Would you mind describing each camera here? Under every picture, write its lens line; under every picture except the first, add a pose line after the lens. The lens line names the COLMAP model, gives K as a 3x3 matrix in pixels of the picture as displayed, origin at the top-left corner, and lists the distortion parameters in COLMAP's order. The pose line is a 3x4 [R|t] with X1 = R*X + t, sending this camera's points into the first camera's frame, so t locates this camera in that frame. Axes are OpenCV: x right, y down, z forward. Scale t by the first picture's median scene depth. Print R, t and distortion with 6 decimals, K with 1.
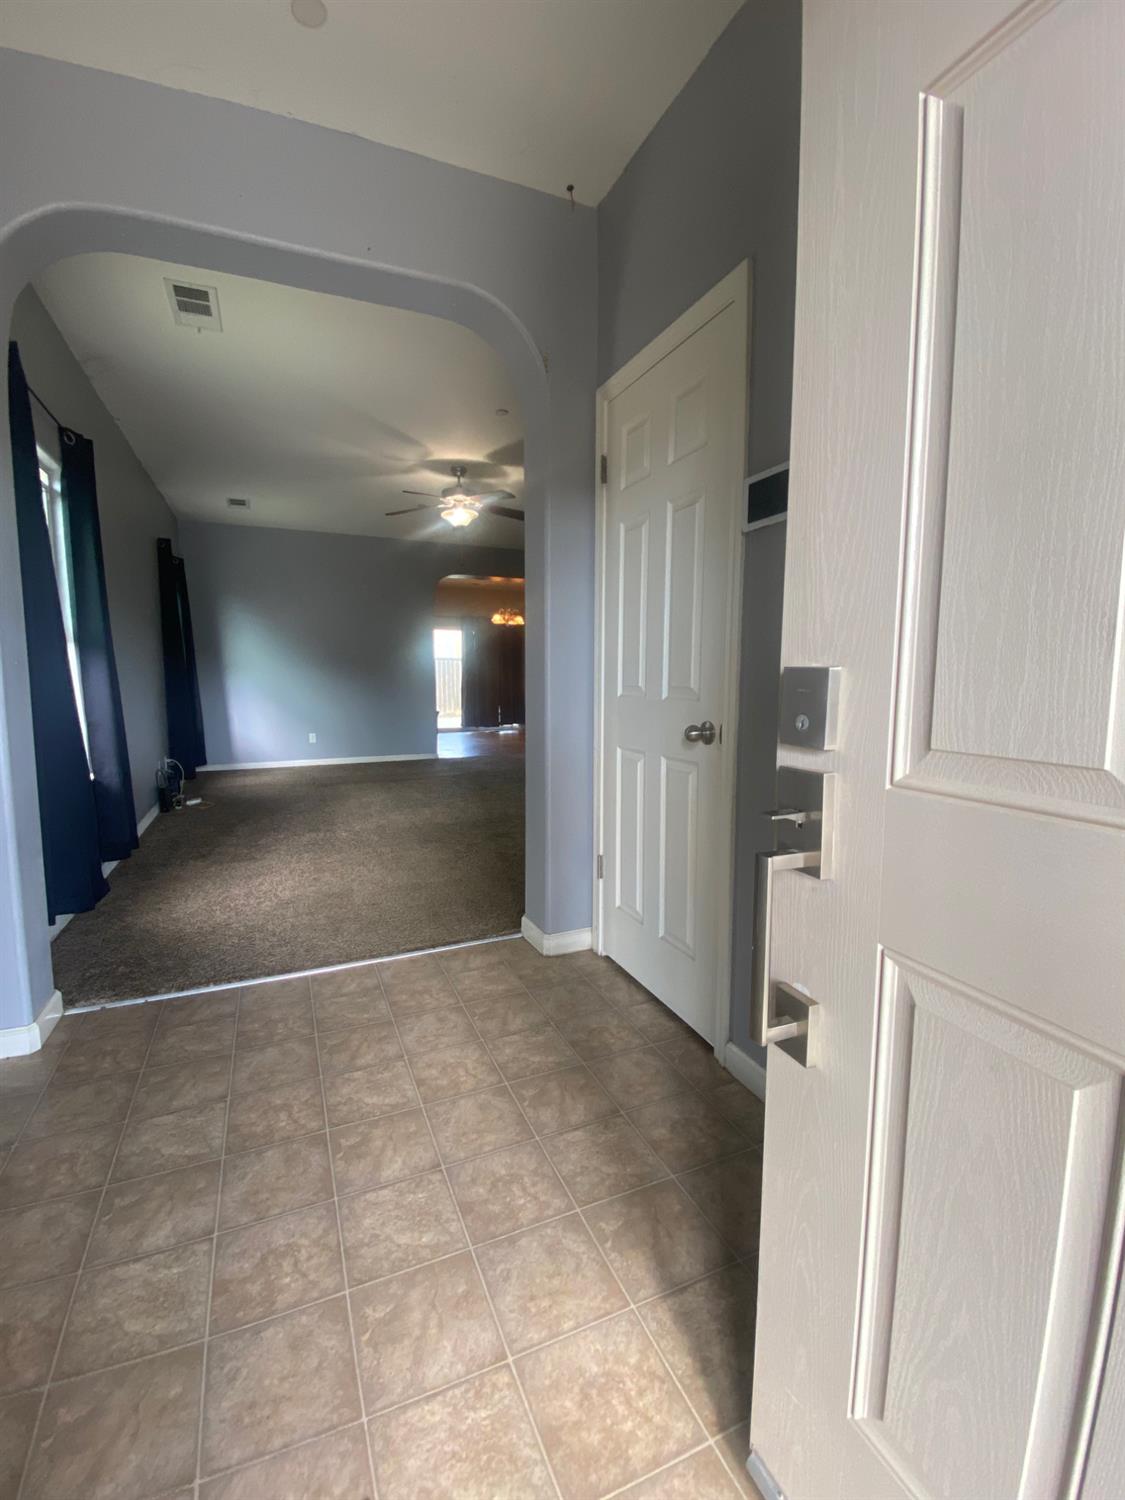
lens RADIAL K [[640.9, 0, 578.0], [0, 640.9, 750.8], [0, 0, 1]] dist [-0.017809, -0.000924]
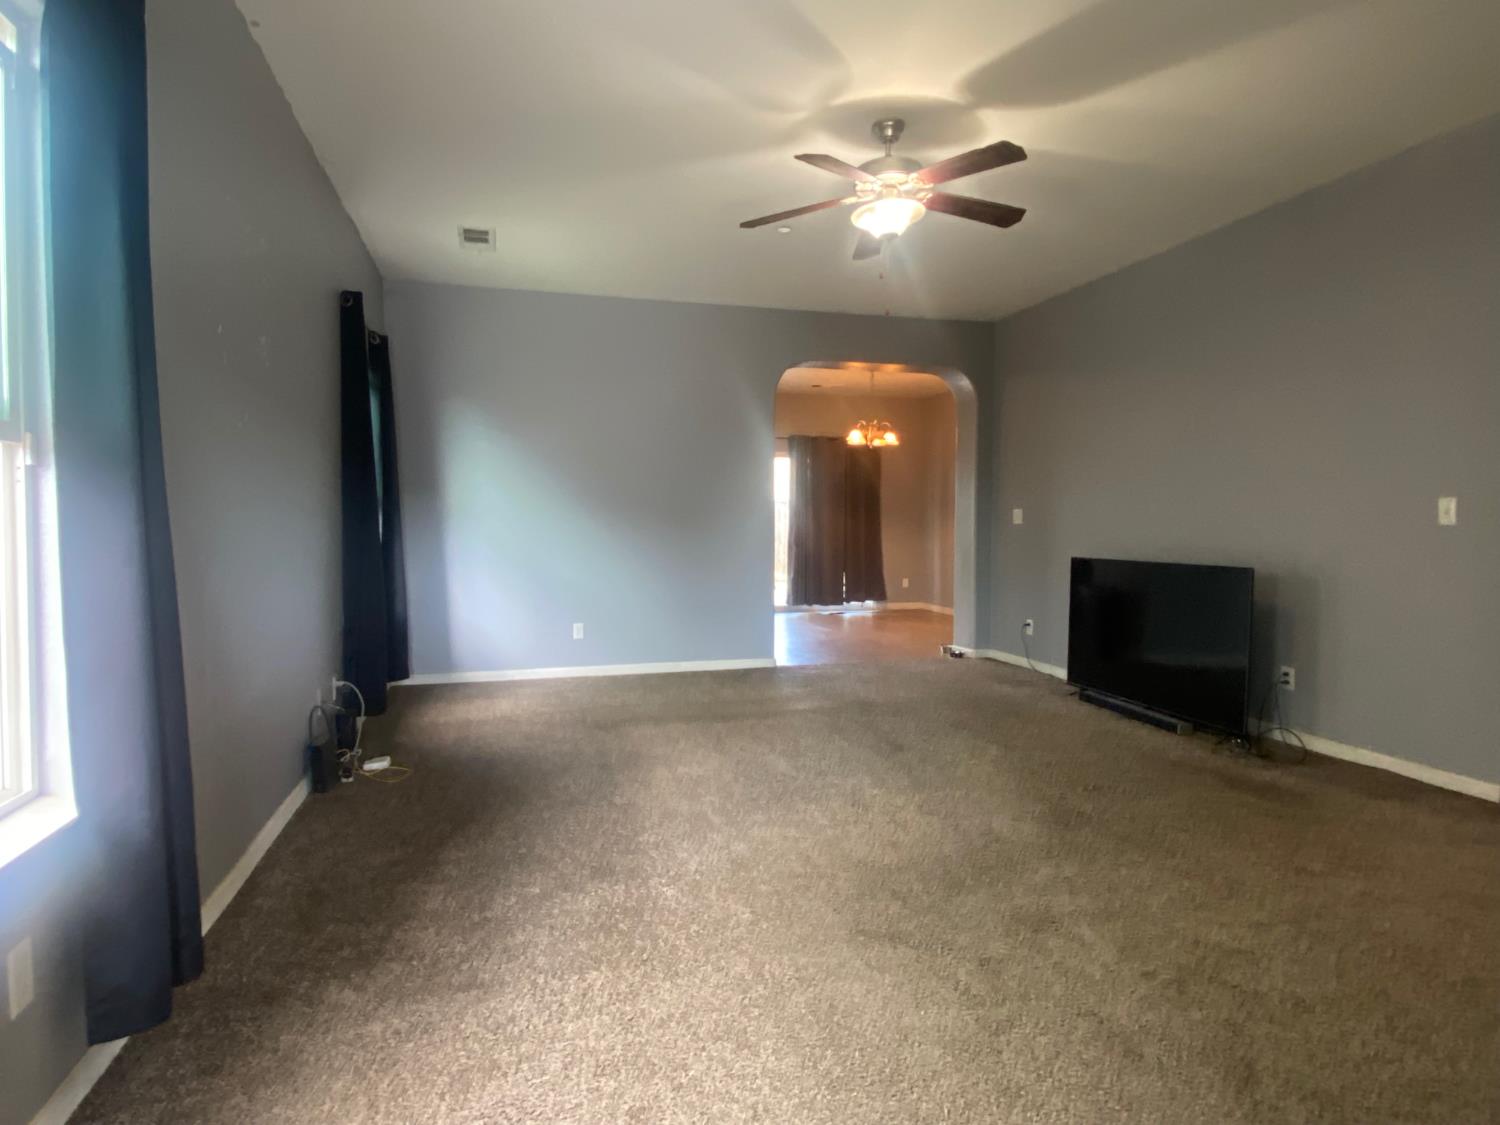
lens RADIAL K [[845.8, 0, 741.2], [0, 845.8, 562.7], [0, 0, 1]] dist [0.017211, -0.000214]
pose [[0.984434, 0.009640, -0.175492, -0.172395], [-0.021732, 0.997508, -0.067117, -0.047897], [0.174407, 0.069886, 0.982190, 0.330628]]
